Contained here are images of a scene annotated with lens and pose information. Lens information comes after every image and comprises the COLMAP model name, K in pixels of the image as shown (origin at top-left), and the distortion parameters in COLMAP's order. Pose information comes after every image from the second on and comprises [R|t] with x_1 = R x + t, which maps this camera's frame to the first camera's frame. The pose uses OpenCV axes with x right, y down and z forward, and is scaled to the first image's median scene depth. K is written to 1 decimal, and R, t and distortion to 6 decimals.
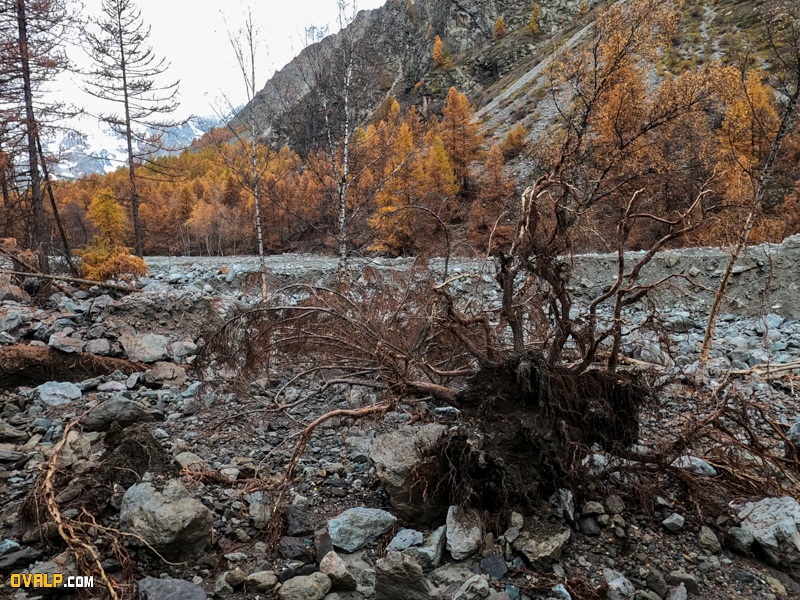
lens RADIAL K [[538.5, 0, 400.0], [0, 538.5, 300.0], [0, 0, 1]] dist [0.001055, -0.000075]
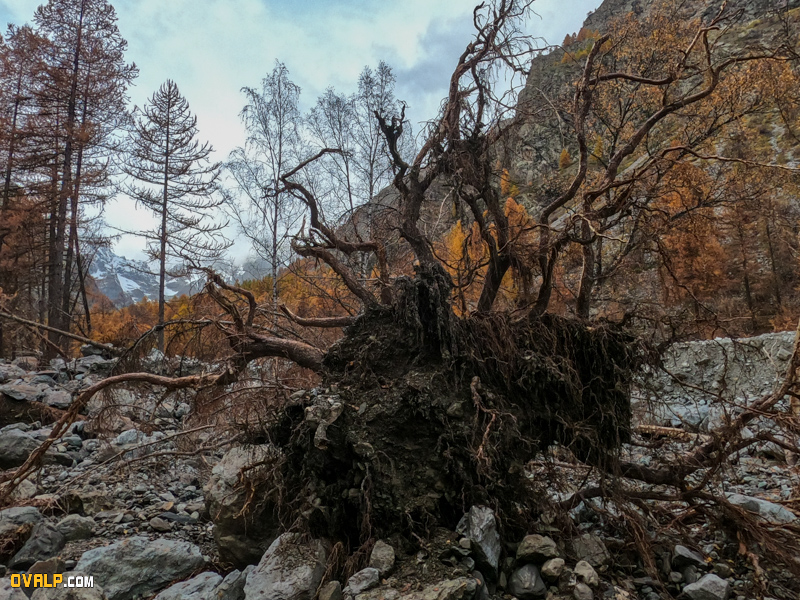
lens RADIAL K [[538.5, 0, 400.0], [0, 538.5, 300.0], [0, 0, 1]] dist [0.001055, -0.000075]
pose [[0.990883, -0.003904, -0.134667, 0.283124], [-0.026919, 0.973686, -0.226298, 0.260509], [0.132006, 0.227861, 0.964704, 0.399839]]
